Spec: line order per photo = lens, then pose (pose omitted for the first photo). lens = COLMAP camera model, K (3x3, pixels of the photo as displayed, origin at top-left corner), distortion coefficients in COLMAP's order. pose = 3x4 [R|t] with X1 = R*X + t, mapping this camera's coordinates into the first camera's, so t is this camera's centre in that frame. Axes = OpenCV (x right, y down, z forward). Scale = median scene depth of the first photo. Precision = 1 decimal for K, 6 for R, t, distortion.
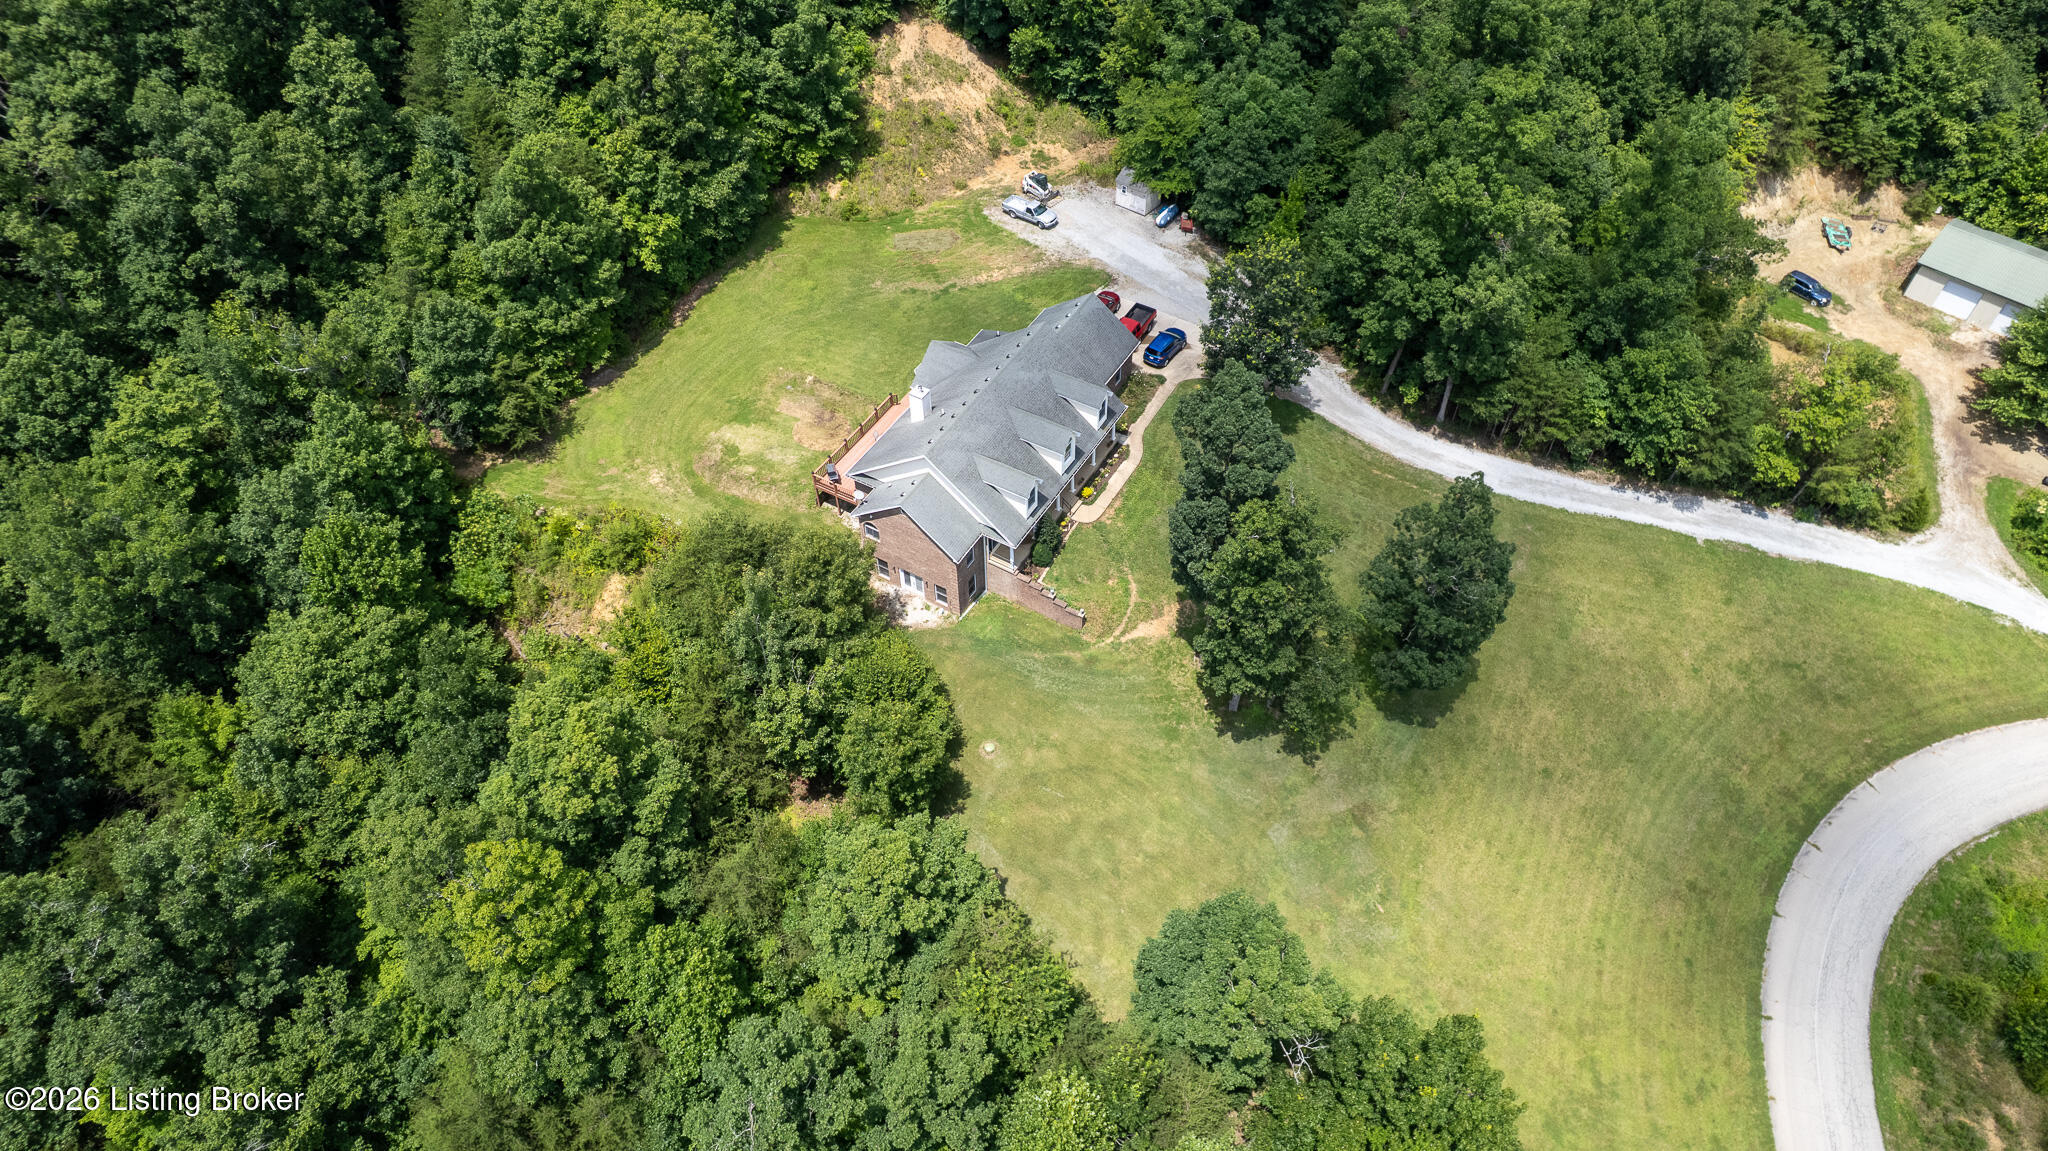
lens RADIAL K [[1200.4, 0, 1024.0], [0, 1200.4, 575.5], [0, 0, 1]] dist [0.001788, 0.000875]
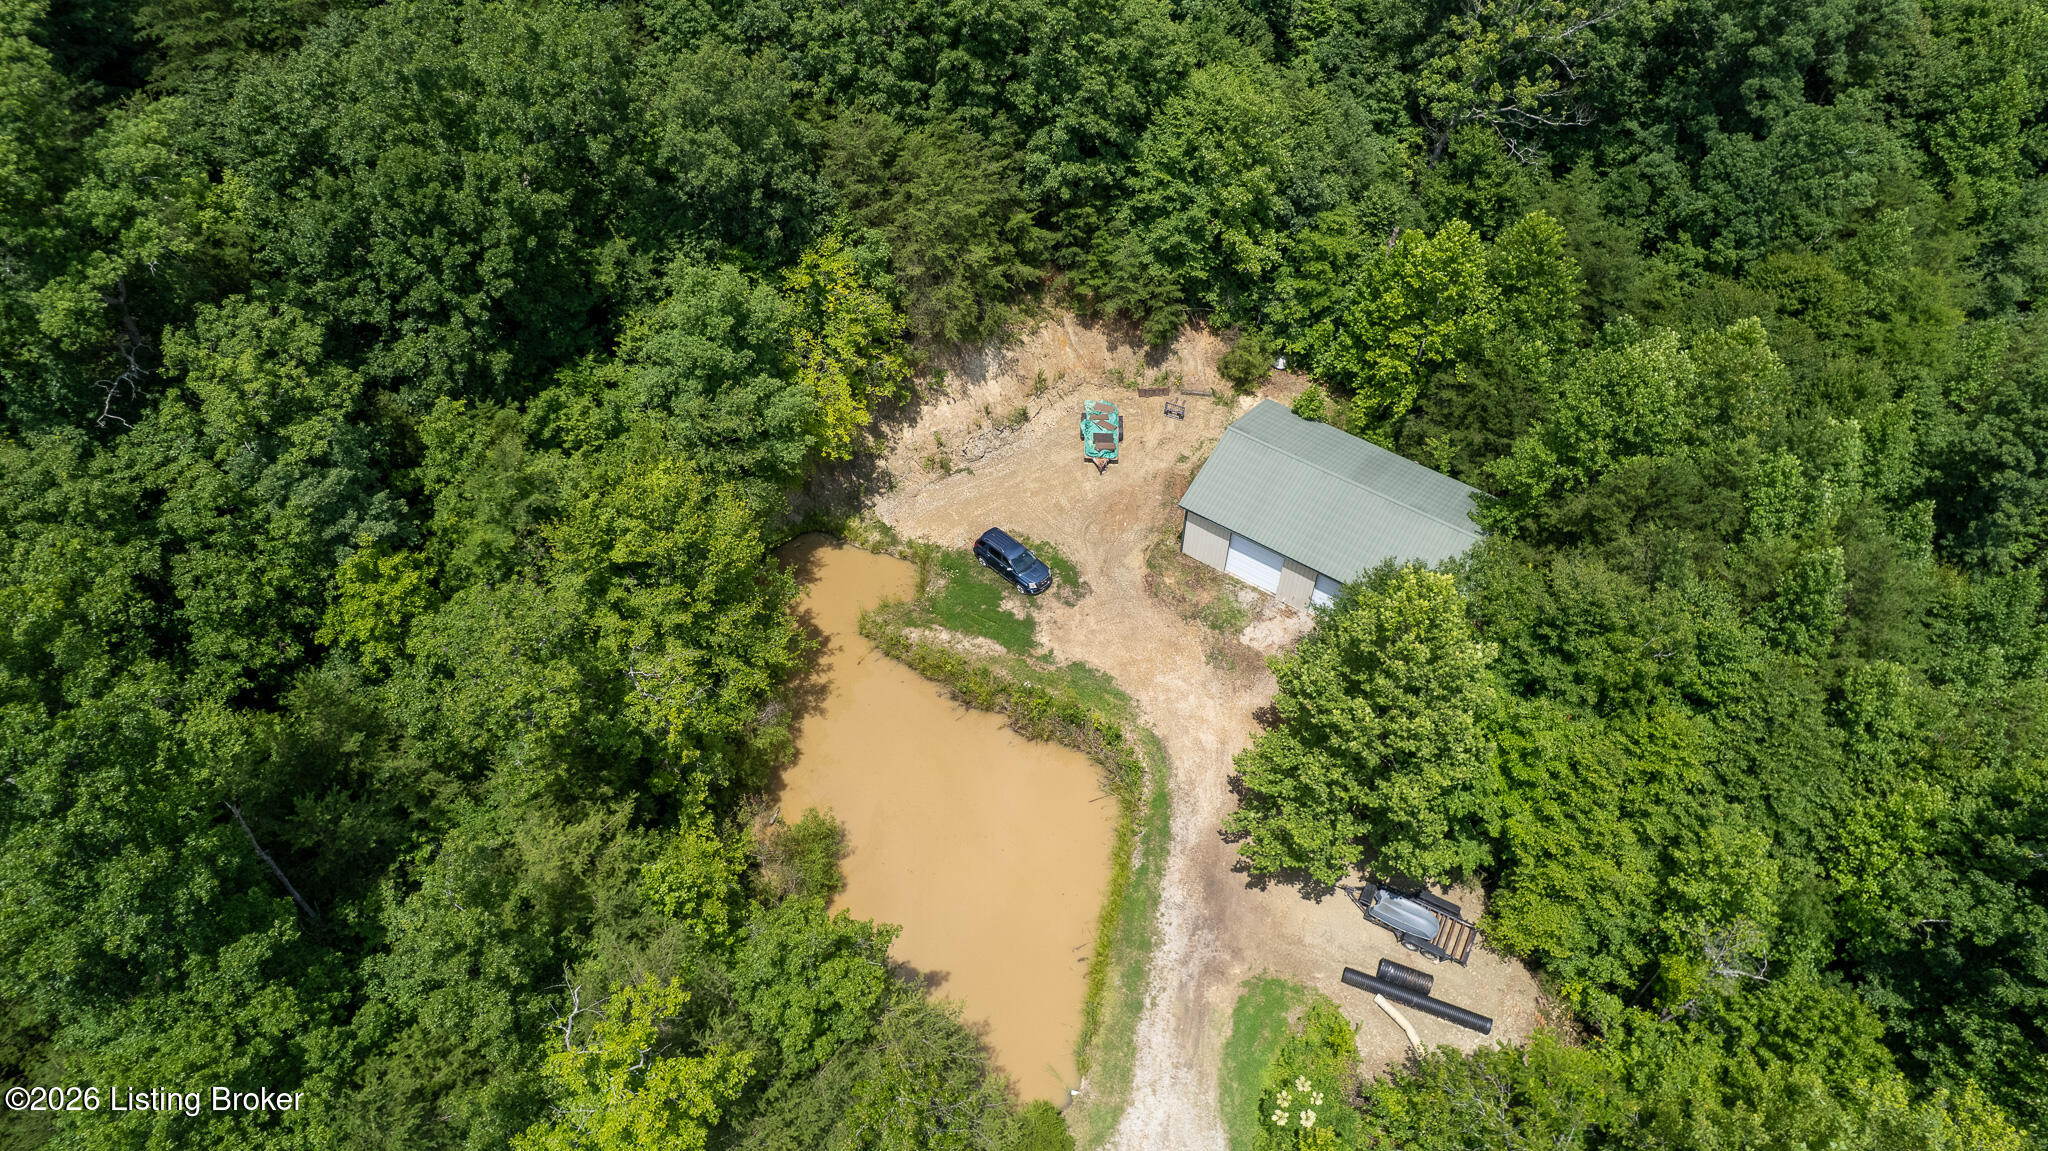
lens RADIAL K [[1200.4, 0, 1024.0], [0, 1200.4, 575.5], [0, 0, 1]] dist [0.001788, 0.000875]
pose [[0.985733, -0.116868, 0.121127, 0.578066], [0.114994, 0.993114, 0.022373, -0.239298], [-0.122908, -0.008125, 0.992385, 0.435586]]
